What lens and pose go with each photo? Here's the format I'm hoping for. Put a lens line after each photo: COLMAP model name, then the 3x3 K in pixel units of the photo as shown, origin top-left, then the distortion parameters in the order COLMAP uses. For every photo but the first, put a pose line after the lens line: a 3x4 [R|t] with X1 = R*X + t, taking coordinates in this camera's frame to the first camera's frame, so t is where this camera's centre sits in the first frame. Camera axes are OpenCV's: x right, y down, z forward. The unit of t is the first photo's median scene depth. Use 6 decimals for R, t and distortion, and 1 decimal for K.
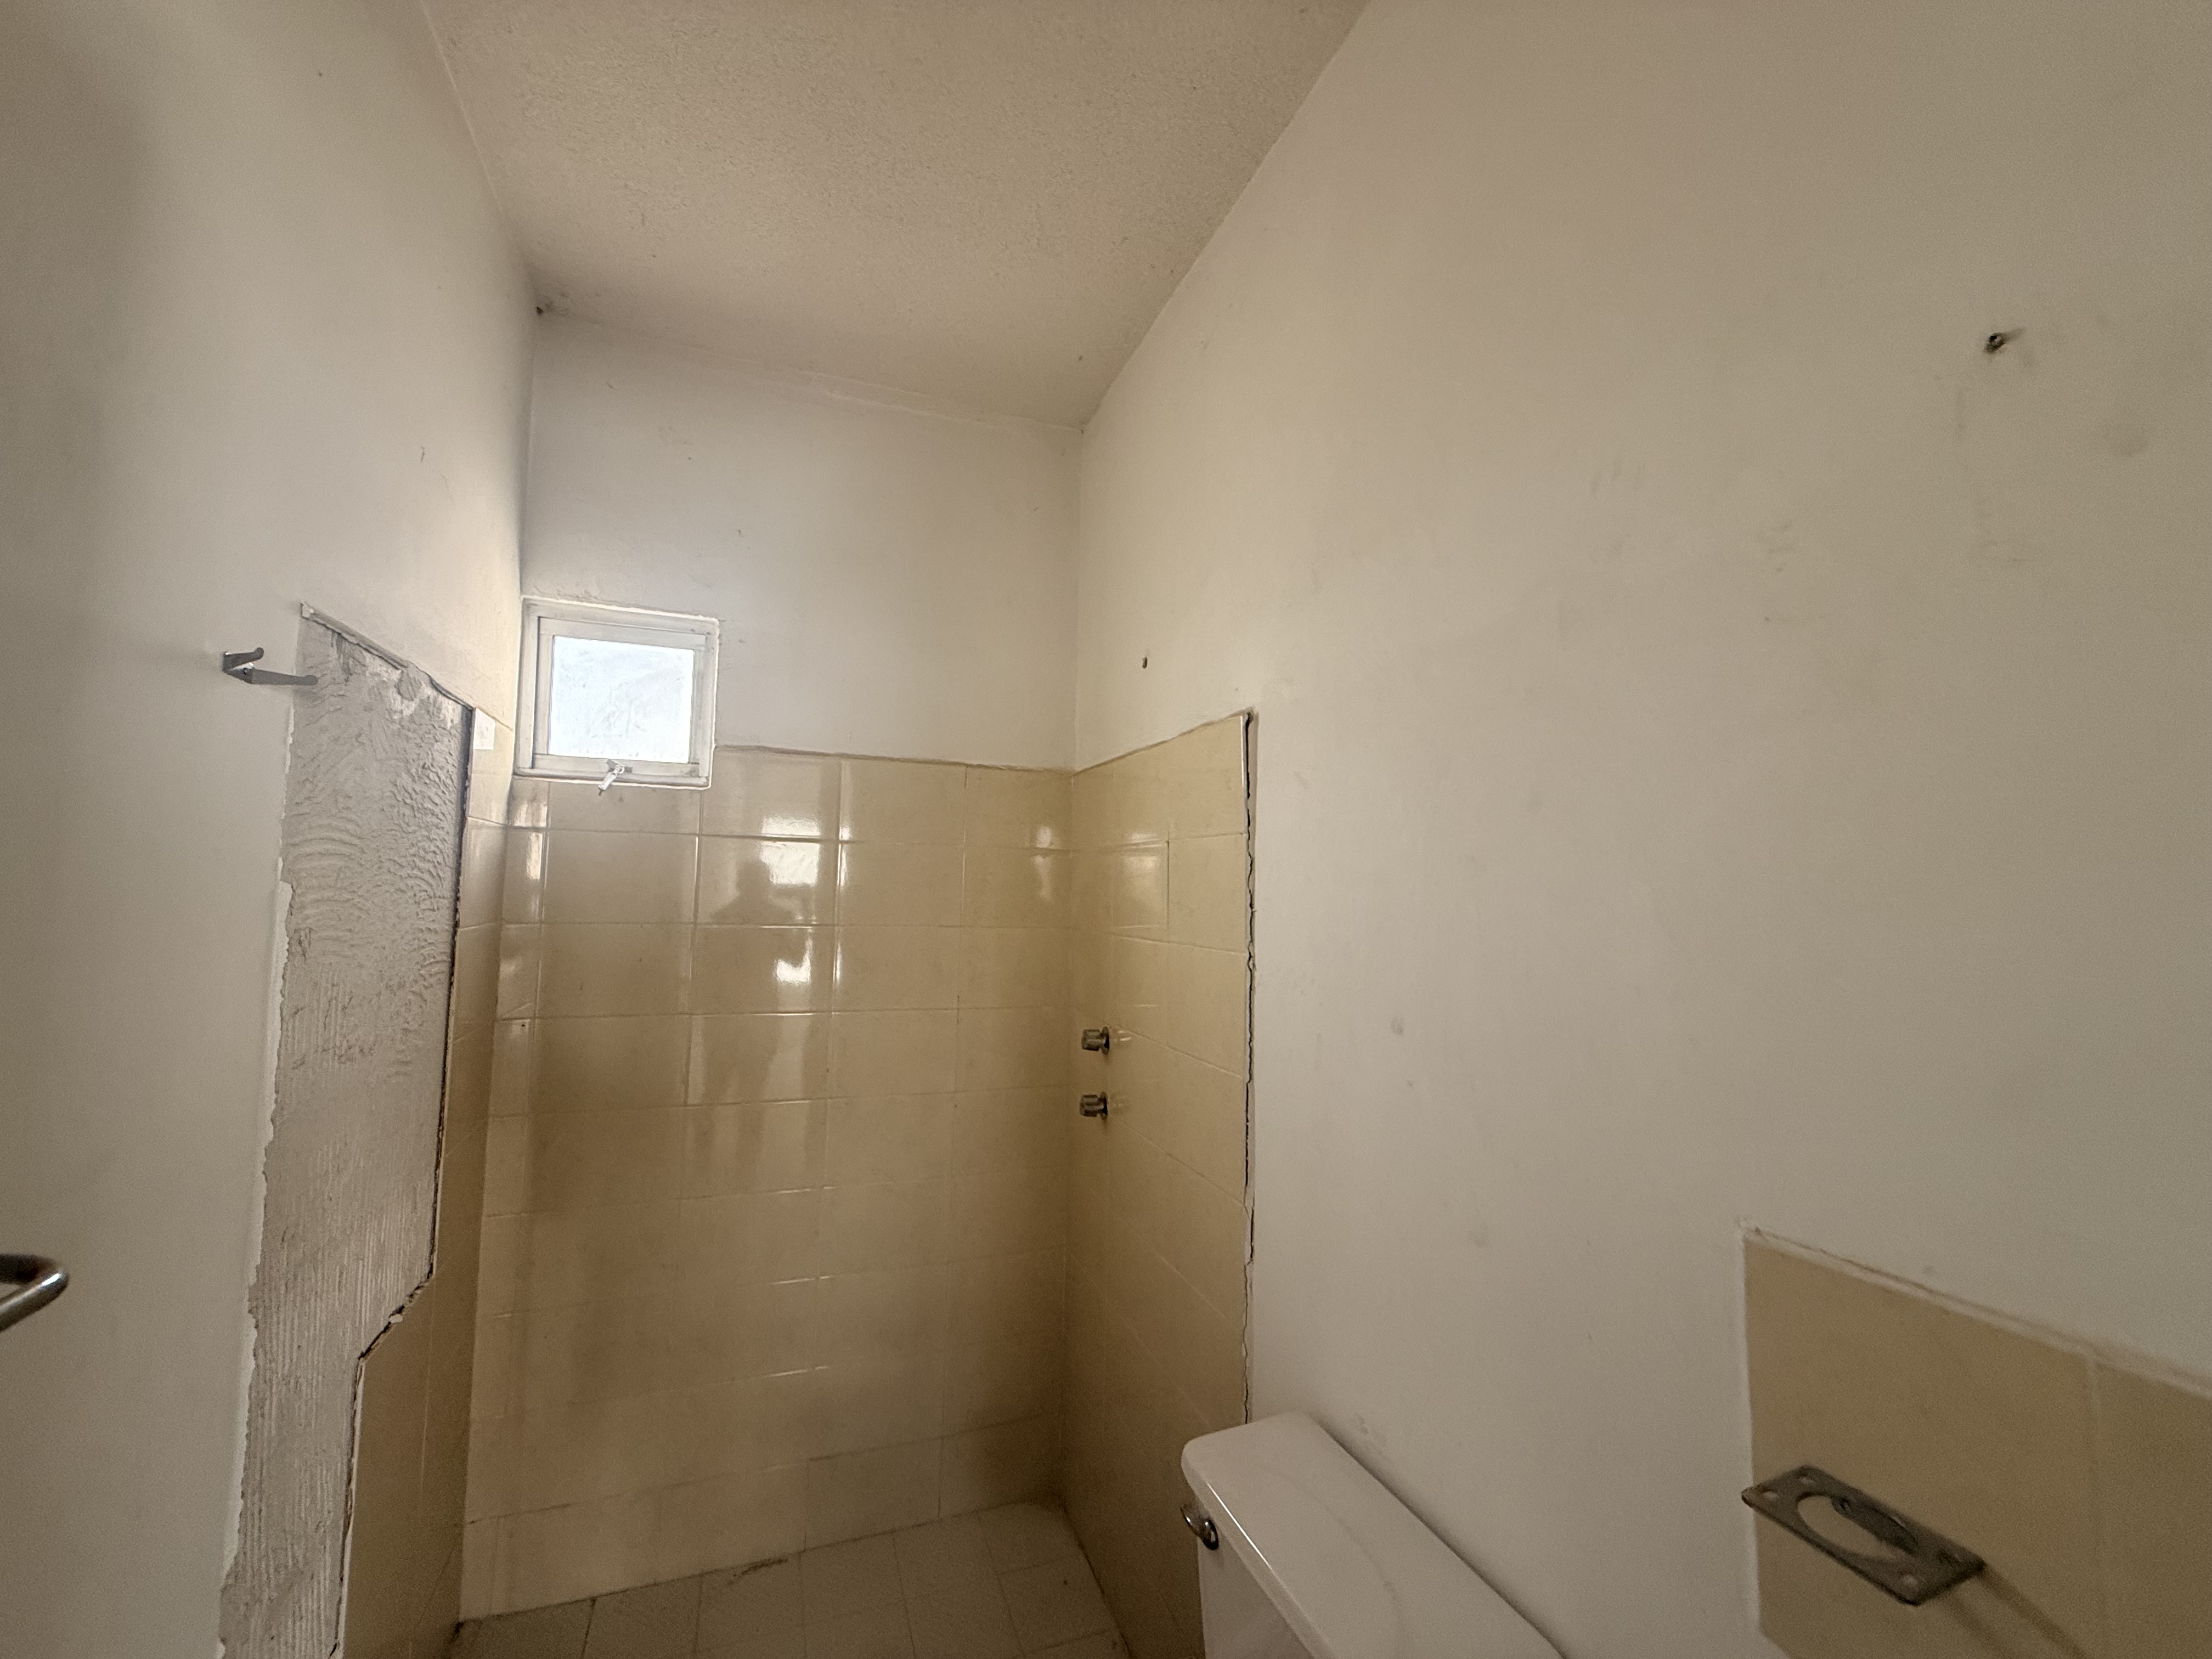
lens RADIAL K [[883.5, 0, 1077.7], [0, 883.5, 842.9], [0, 0, 1]] dist [-0.001451, 0.000613]
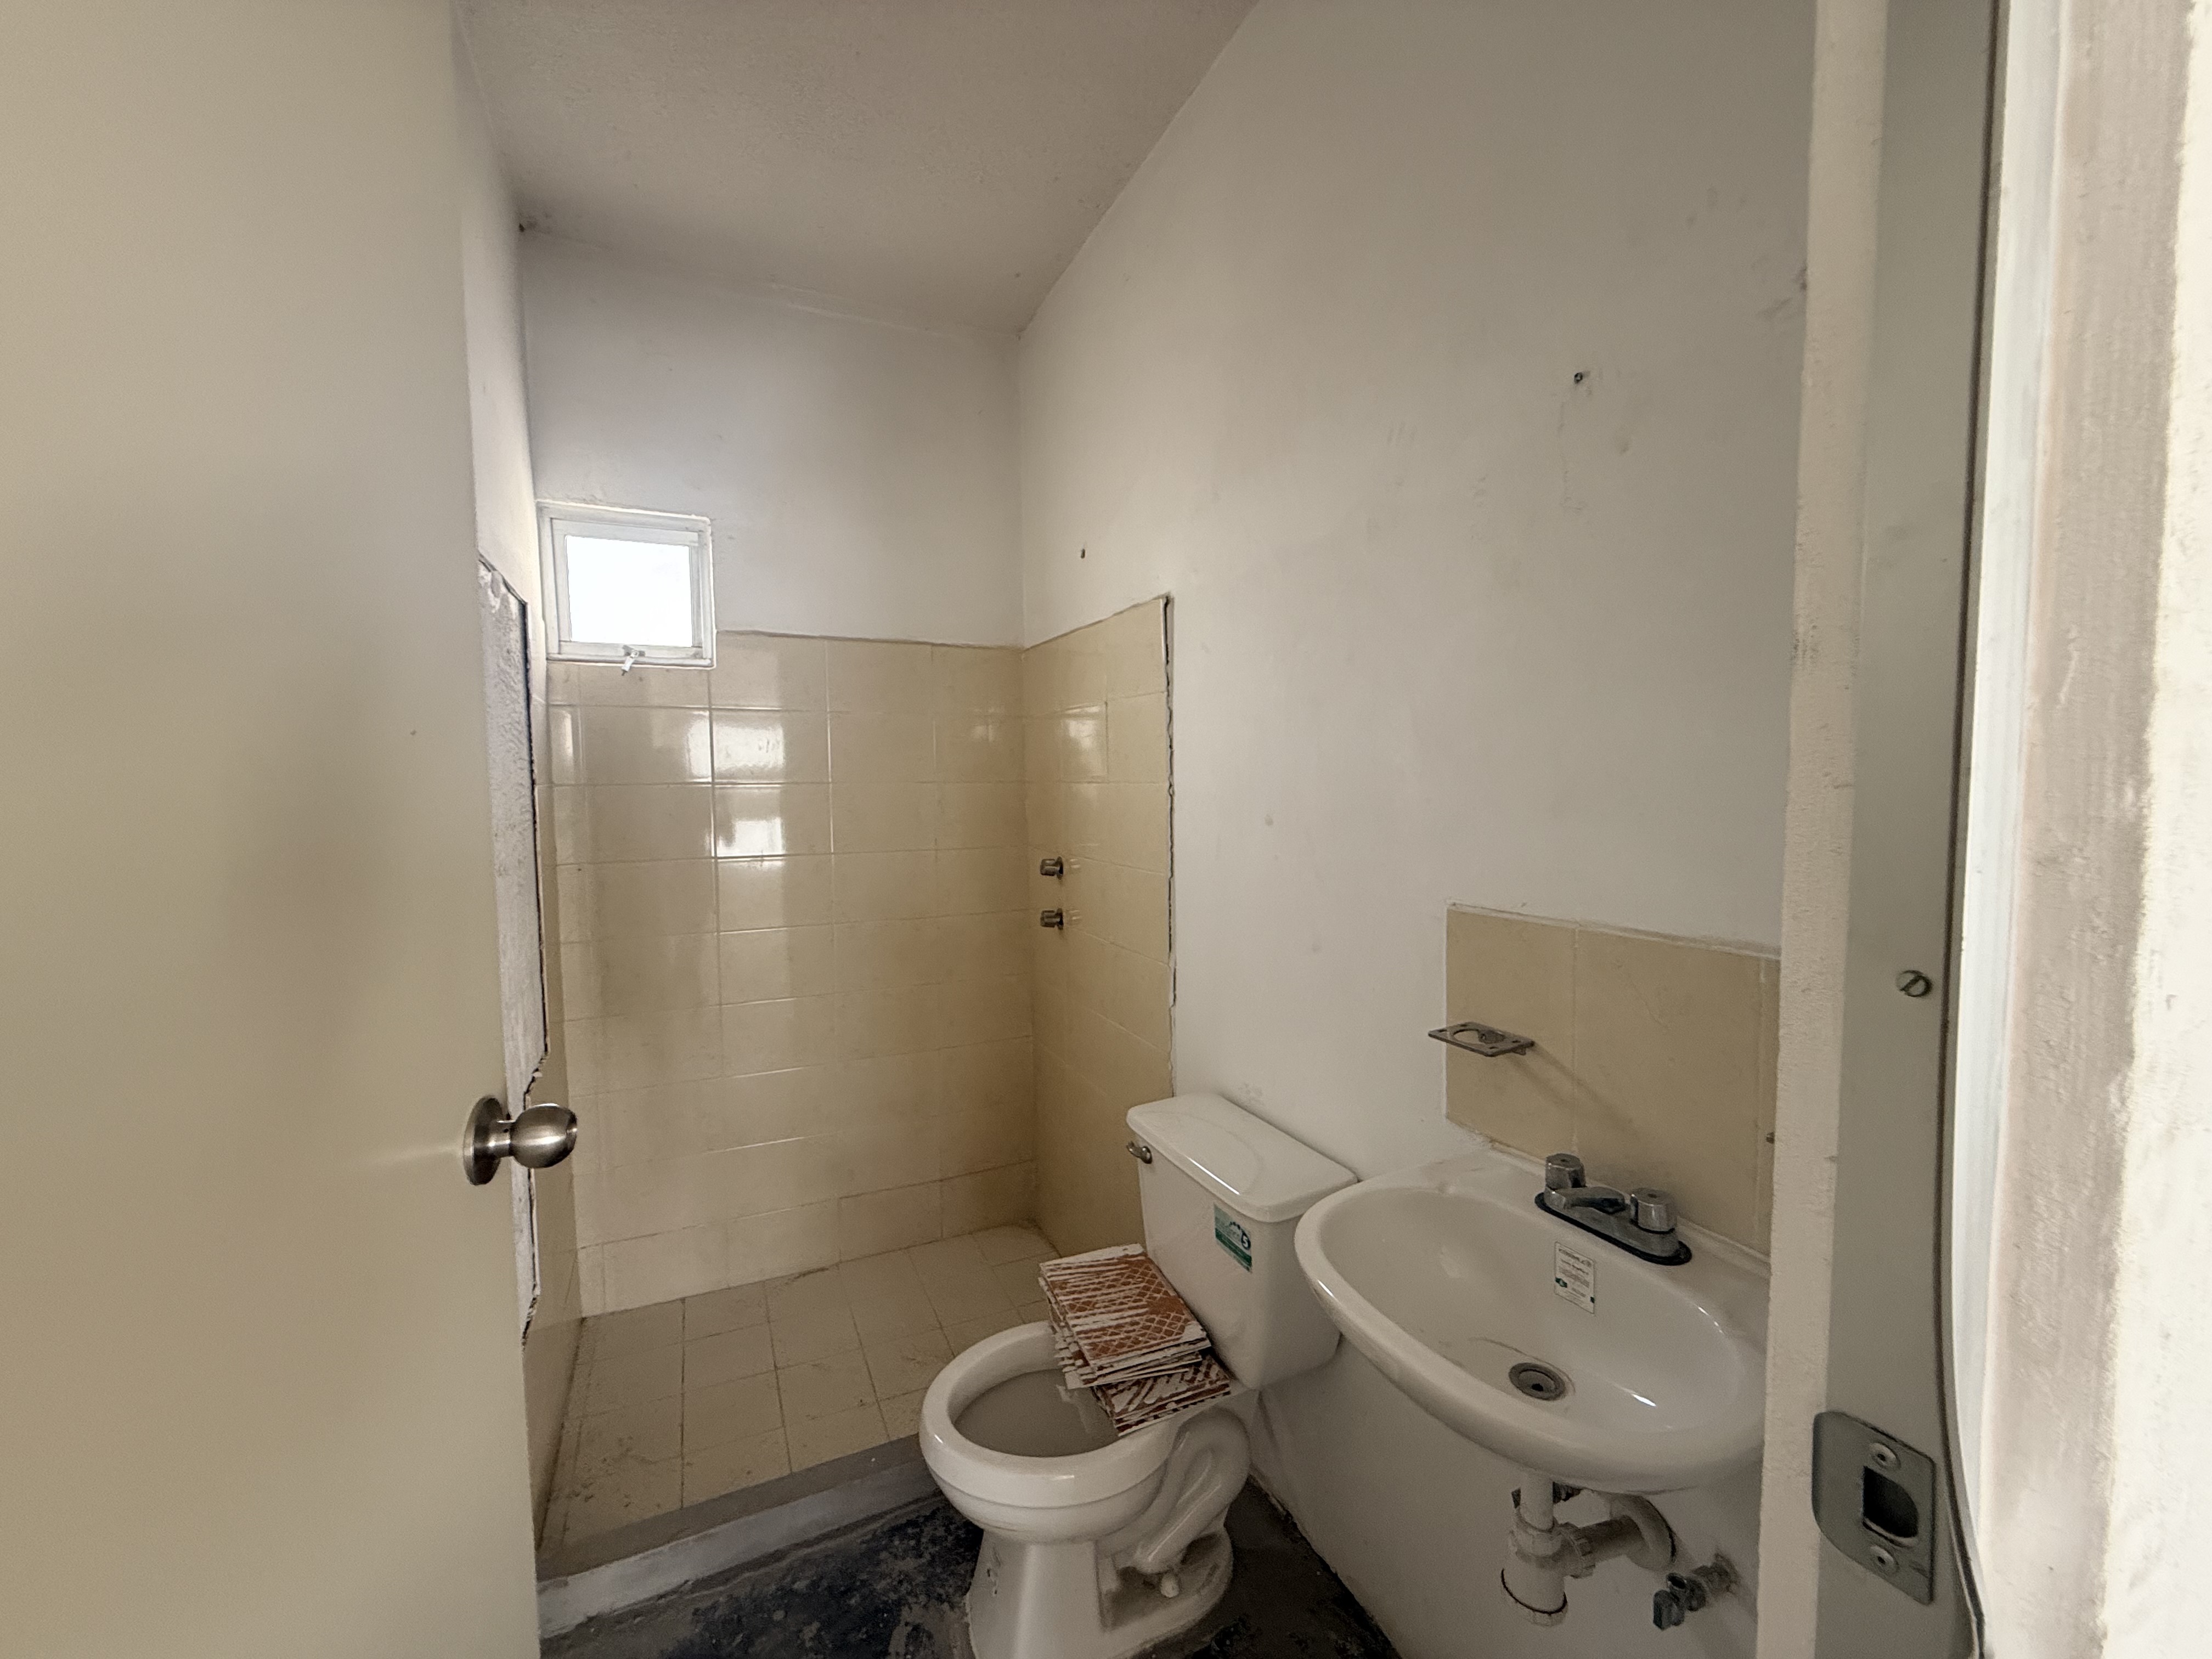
lens RADIAL K [[883.5, 0, 1088.4], [0, 883.5, 828.6], [0, 0, 1]] dist [-0.001451, 0.000613]
pose [[0.995893, -0.036734, 0.082747, -0.033645], [0.026888, 0.992755, 0.117107, 0.029929], [-0.086450, -0.114401, 0.989666, -0.263986]]
